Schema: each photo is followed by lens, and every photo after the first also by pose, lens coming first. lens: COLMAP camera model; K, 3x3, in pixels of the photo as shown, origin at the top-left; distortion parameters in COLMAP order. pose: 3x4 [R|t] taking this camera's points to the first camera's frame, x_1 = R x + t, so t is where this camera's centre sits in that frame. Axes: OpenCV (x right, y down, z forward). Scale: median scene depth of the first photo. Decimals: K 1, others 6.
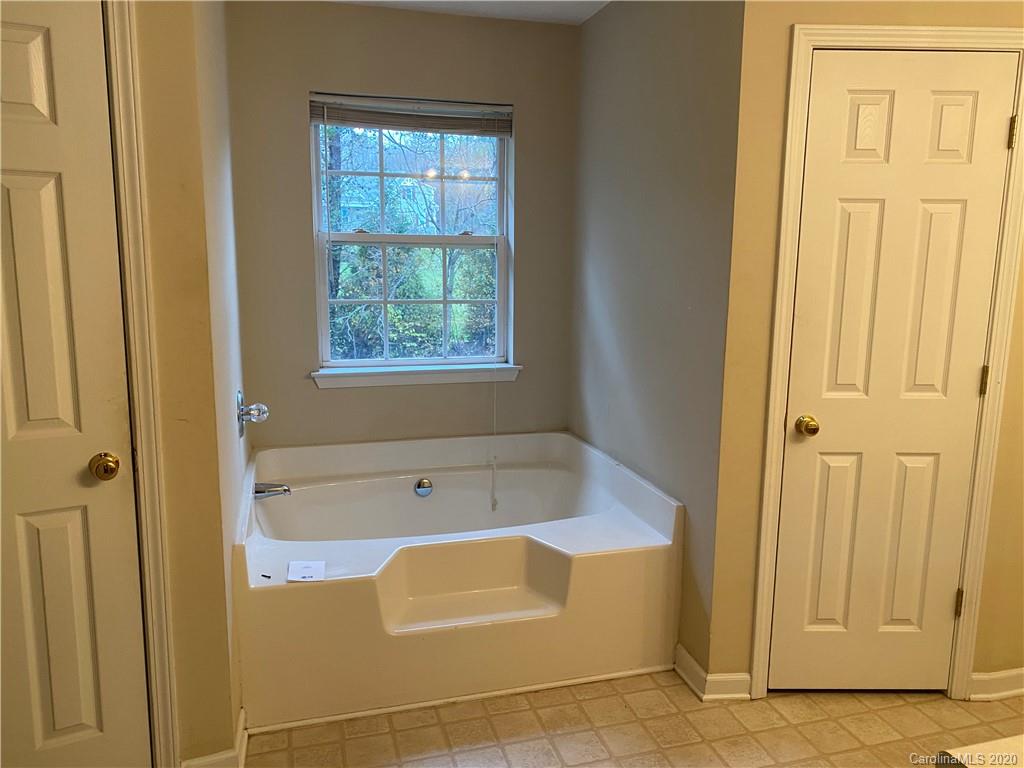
lens RADIAL K [[780.7, 0, 513.4], [0, 780.7, 379.3], [0, 0, 1]] dist [0.050140, -0.063345]
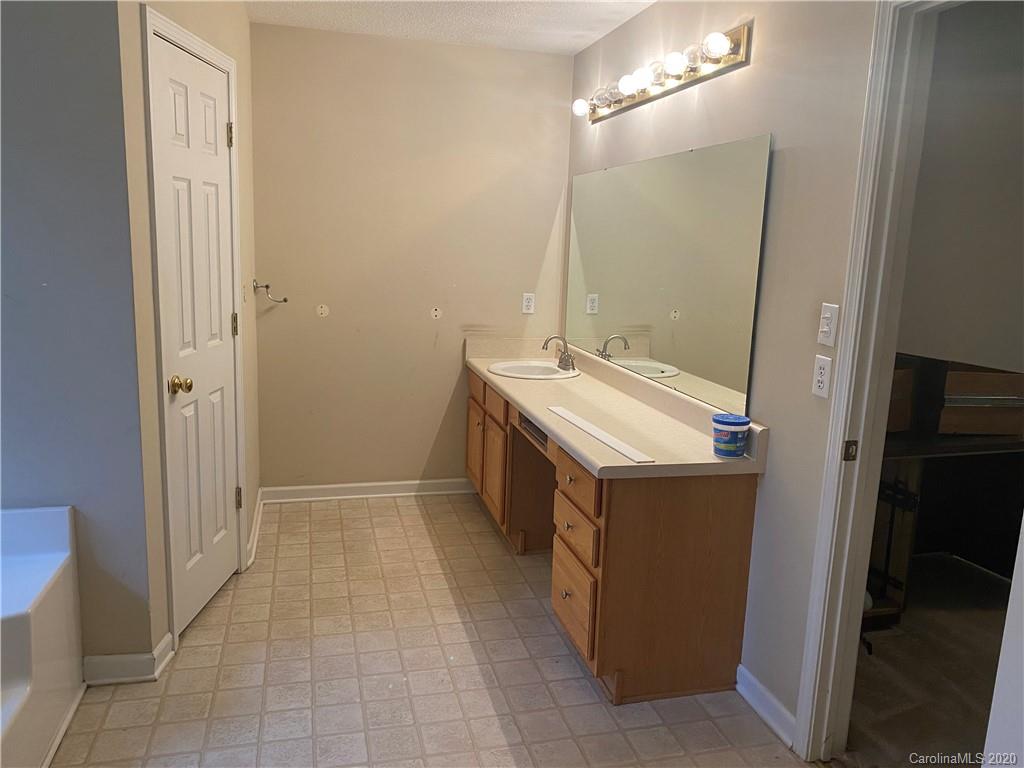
lens RADIAL K [[780.7, 0, 512.5], [0, 780.7, 384.9], [0, 0, 1]] dist [0.050140, -0.063345]
pose [[0.036275, -0.193122, 0.980504, -0.644020], [0.133523, 0.973289, 0.186762, -0.078325], [-0.990382, 0.124145, 0.061092, 0.448153]]
